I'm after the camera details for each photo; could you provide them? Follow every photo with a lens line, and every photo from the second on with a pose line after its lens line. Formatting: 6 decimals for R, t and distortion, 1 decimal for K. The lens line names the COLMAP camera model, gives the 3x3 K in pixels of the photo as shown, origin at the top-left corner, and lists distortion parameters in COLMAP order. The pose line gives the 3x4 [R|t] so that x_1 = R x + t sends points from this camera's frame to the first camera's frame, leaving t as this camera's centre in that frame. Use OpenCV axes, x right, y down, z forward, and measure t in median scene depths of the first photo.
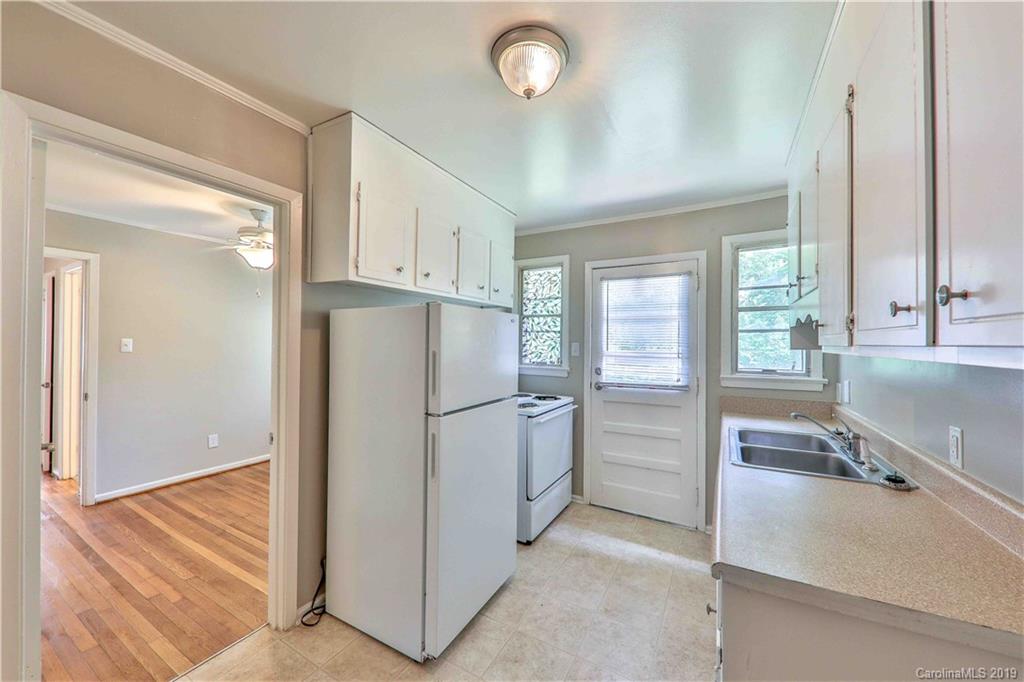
lens RADIAL K [[368.9, 0, 511.5], [0, 368.9, 341.6], [0, 0, 1]] dist [-0.003288, -0.001013]
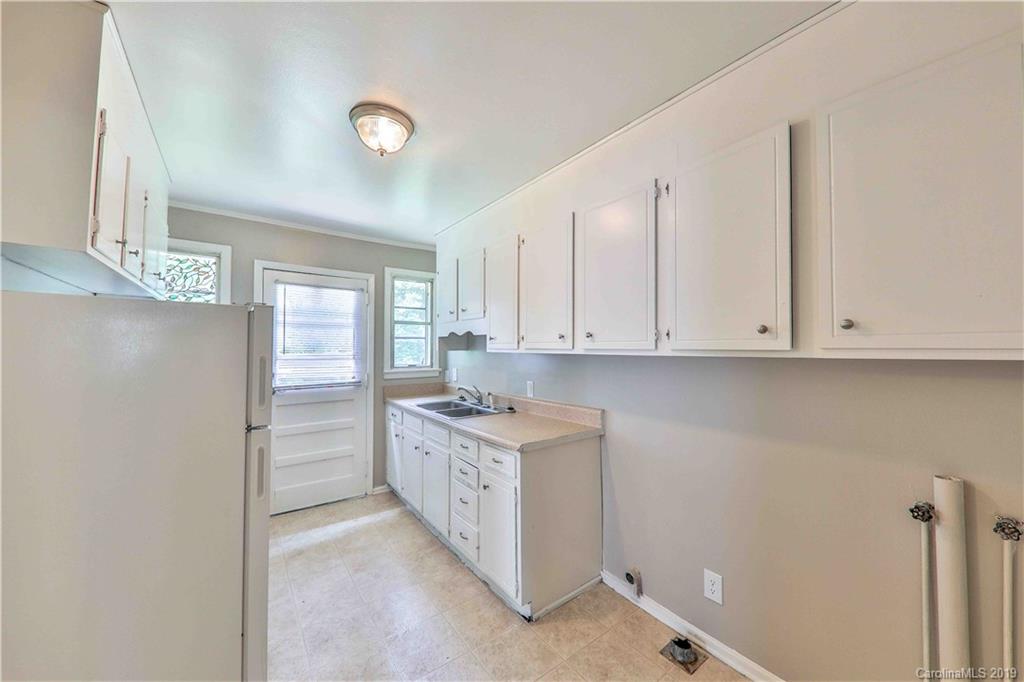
lens RADIAL K [[368.9, 0, 512.4], [0, 368.9, 341.8], [0, 0, 1]] dist [-0.003288, -0.001013]
pose [[0.407674, 0.008591, 0.913087, -0.464399], [-0.005184, 0.999961, -0.007094, -0.006354], [-0.913113, -0.001841, 0.407703, 0.034640]]
